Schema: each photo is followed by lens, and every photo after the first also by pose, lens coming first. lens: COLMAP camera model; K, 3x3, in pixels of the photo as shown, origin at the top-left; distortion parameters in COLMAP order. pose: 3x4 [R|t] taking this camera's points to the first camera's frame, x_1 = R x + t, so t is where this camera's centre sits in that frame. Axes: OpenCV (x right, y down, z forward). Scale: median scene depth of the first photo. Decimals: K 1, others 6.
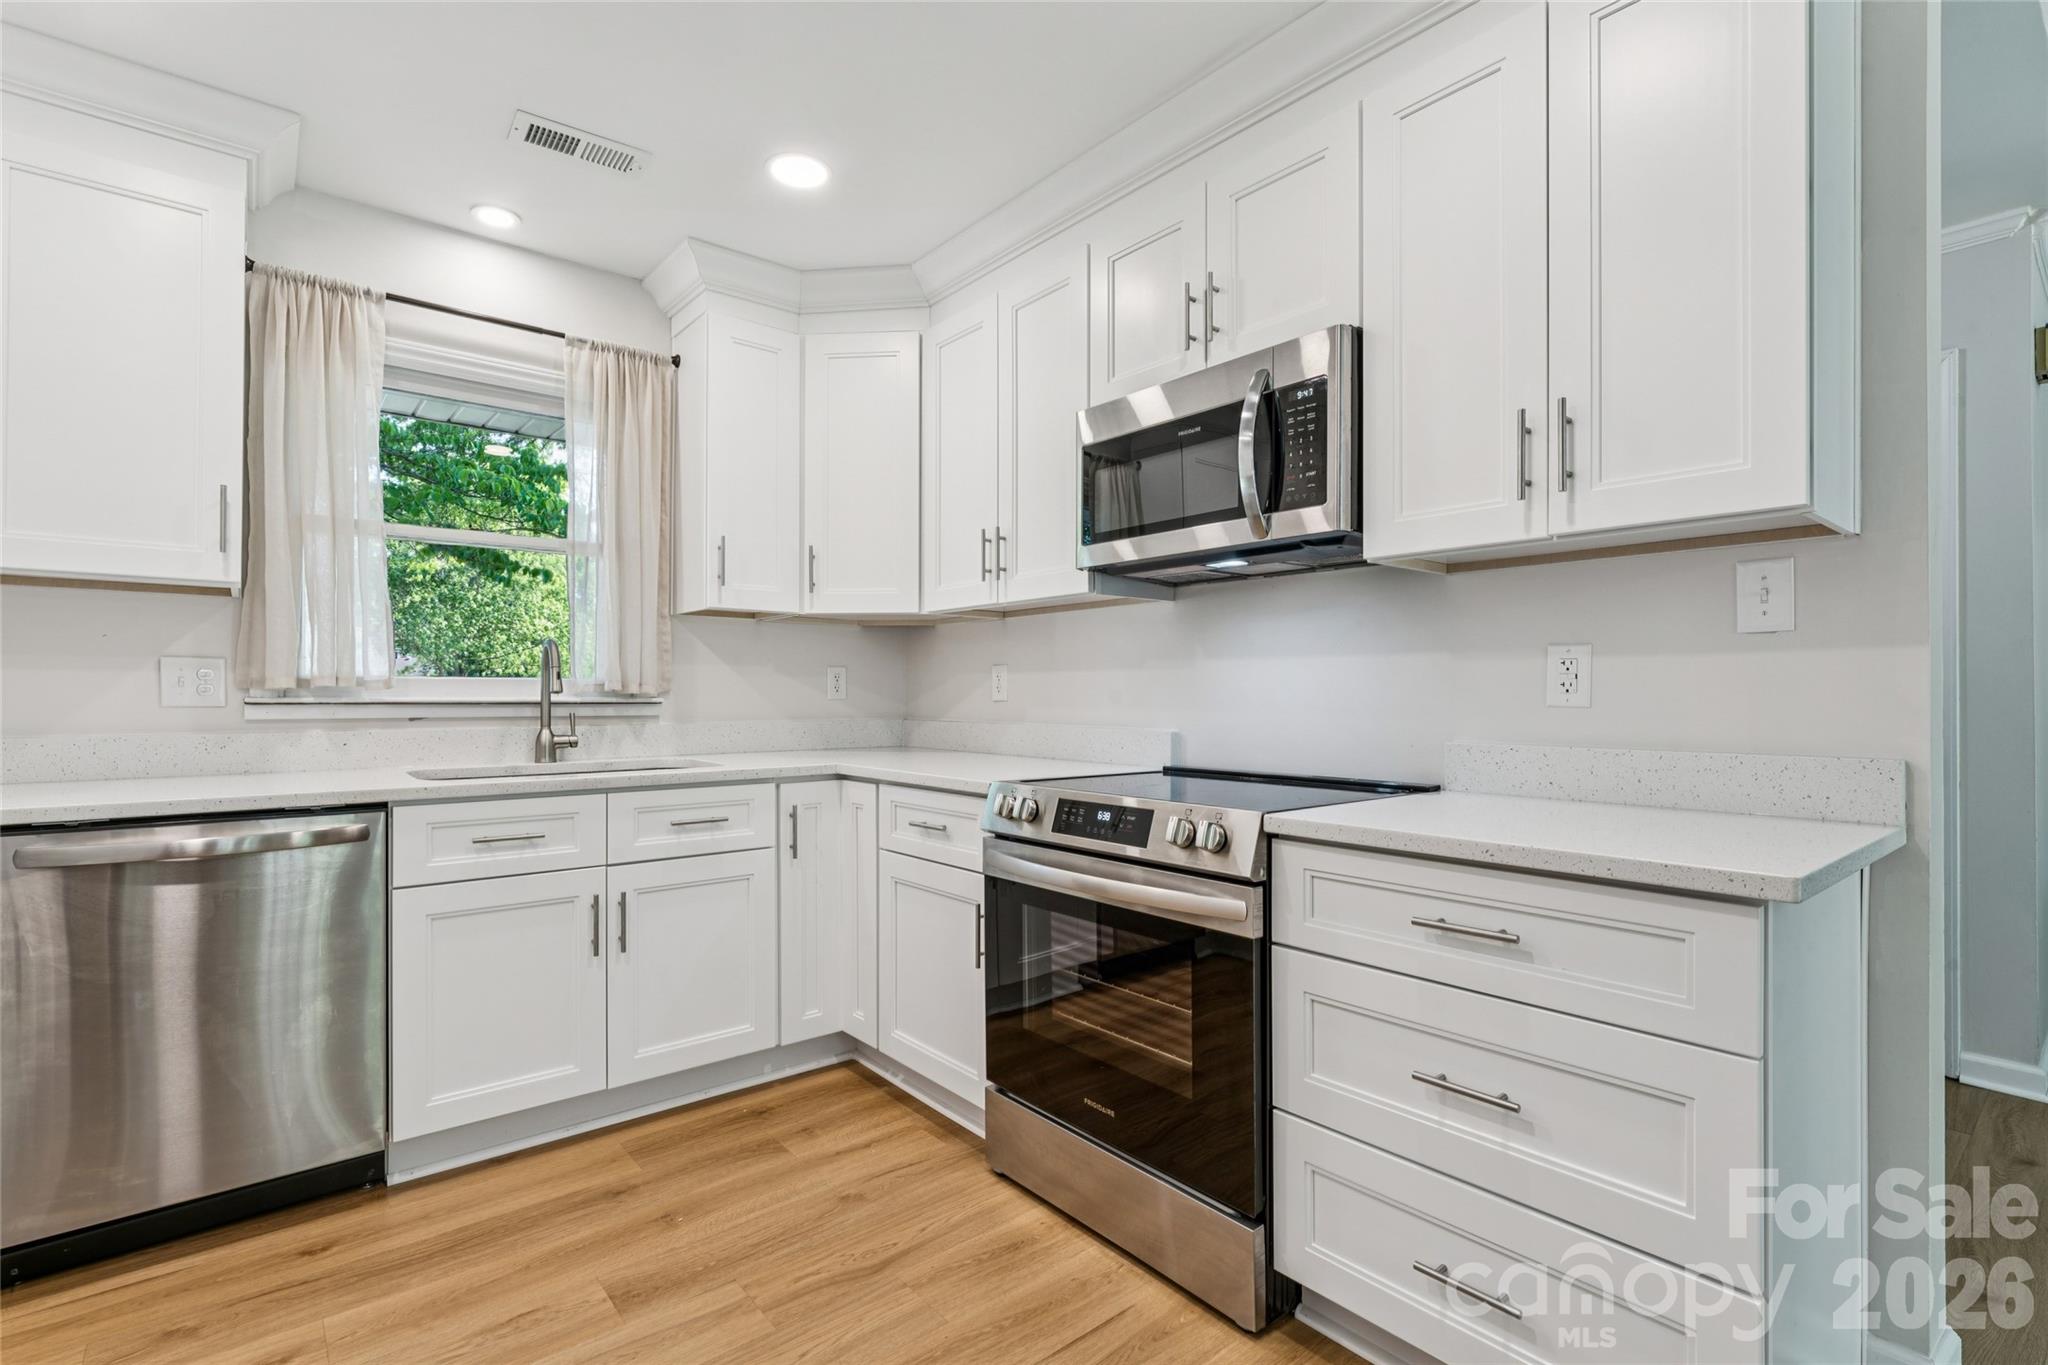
lens RADIAL K [[945.9, 0, 1024.9], [0, 945.9, 690.7], [0, 0, 1]] dist [-0.002578, -0.000406]
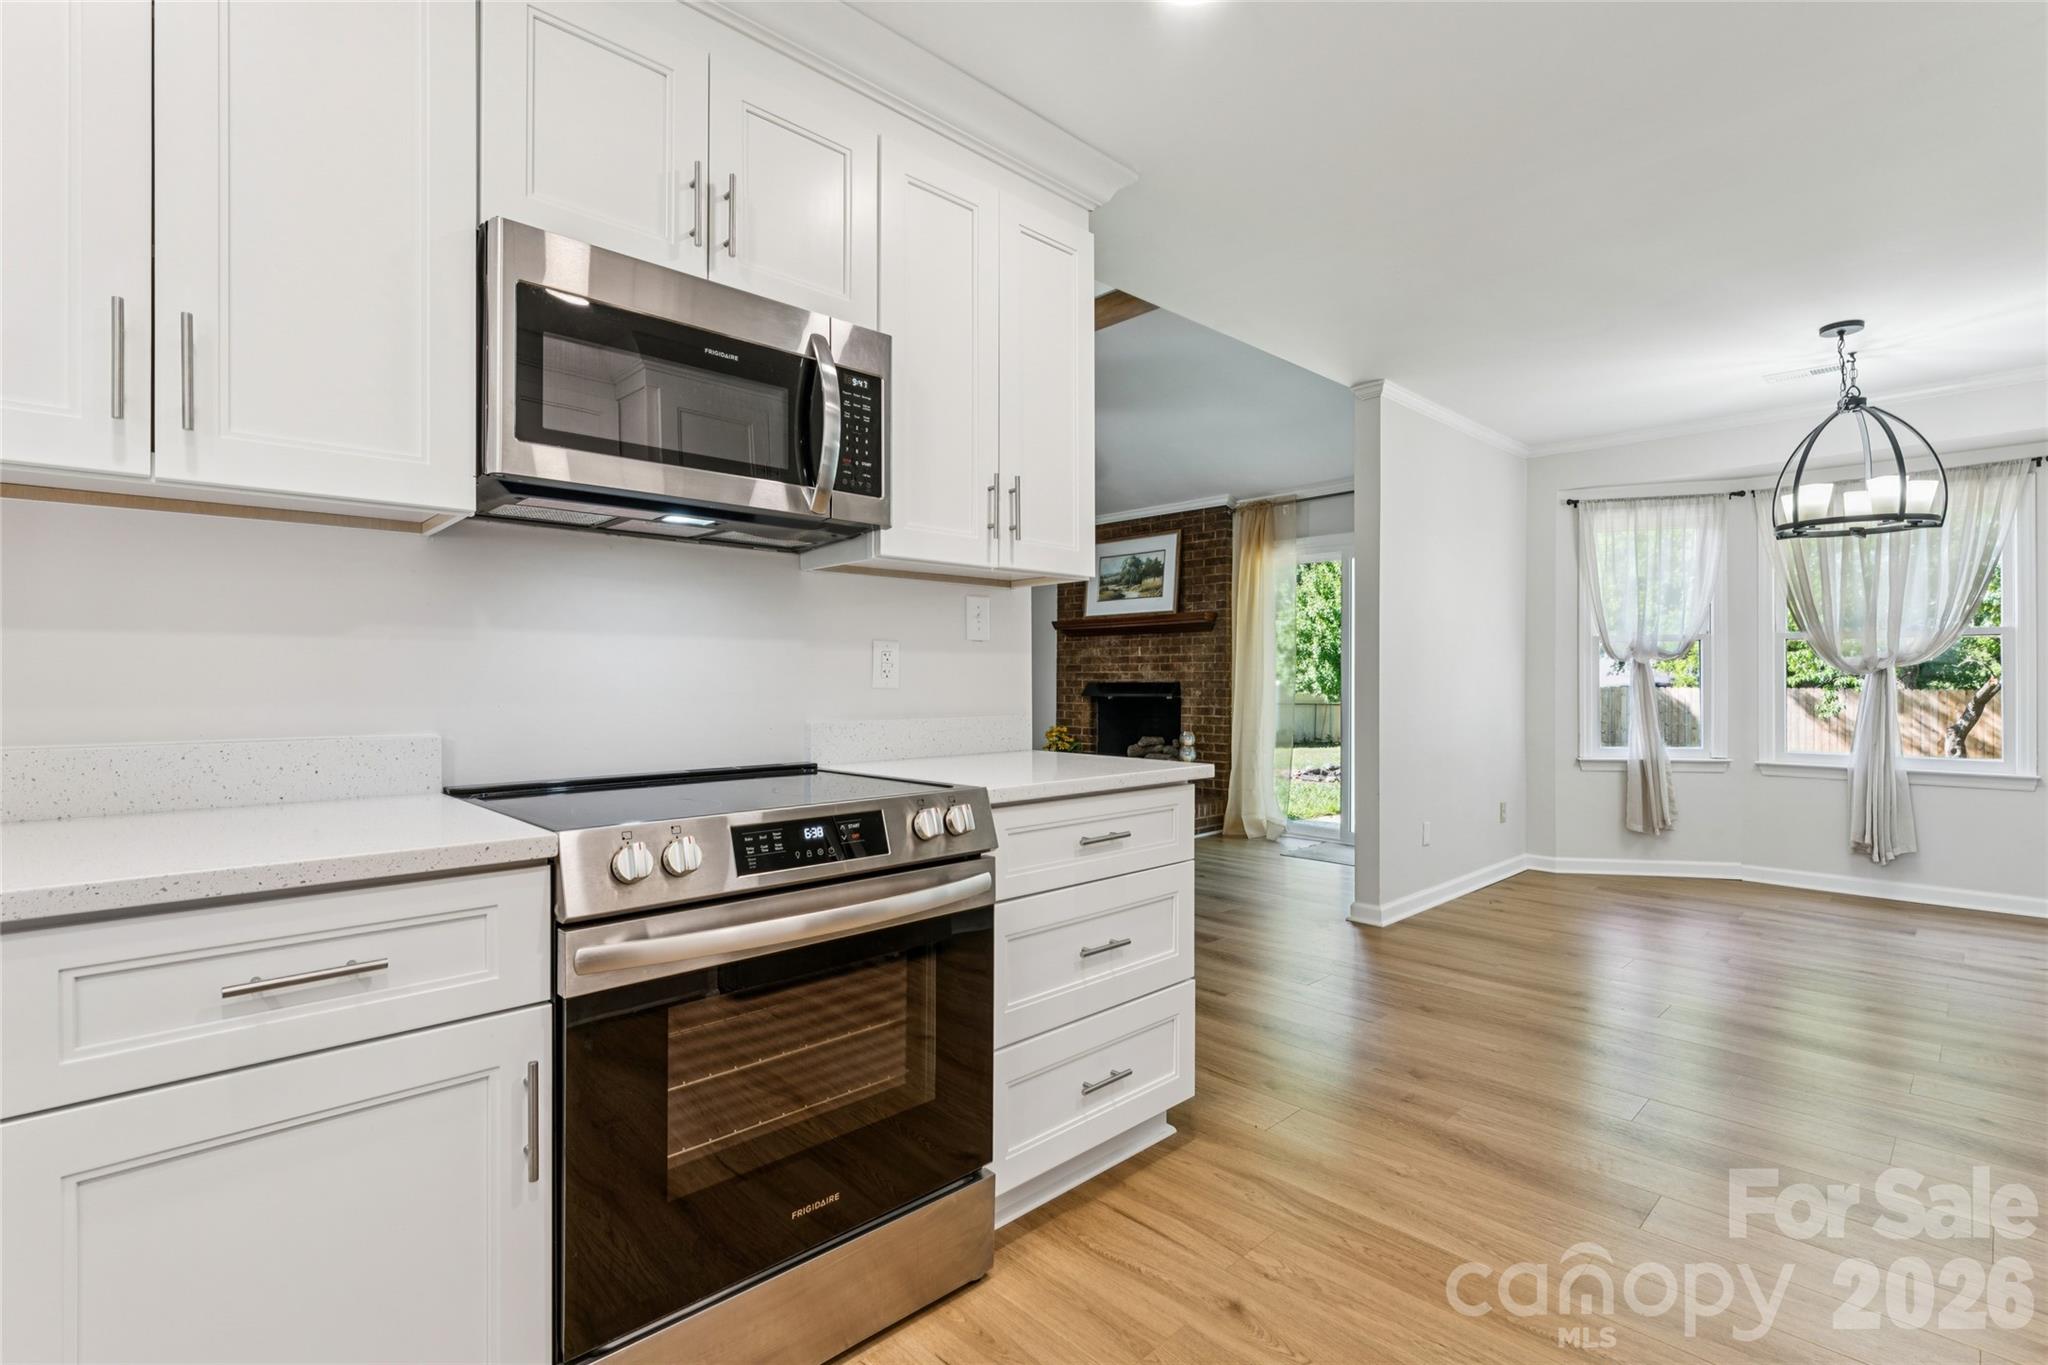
lens RADIAL K [[948.5, 0, 1001.8], [0, 948.5, 677.2], [0, 0, 1]] dist [0.001635, 0.000378]
pose [[-0.065471, 0.004045, 0.997846, -0.717804], [0.000667, 0.999992, -0.004010, 0.006219], [-0.997854, 0.000403, -0.065473, 0.898028]]
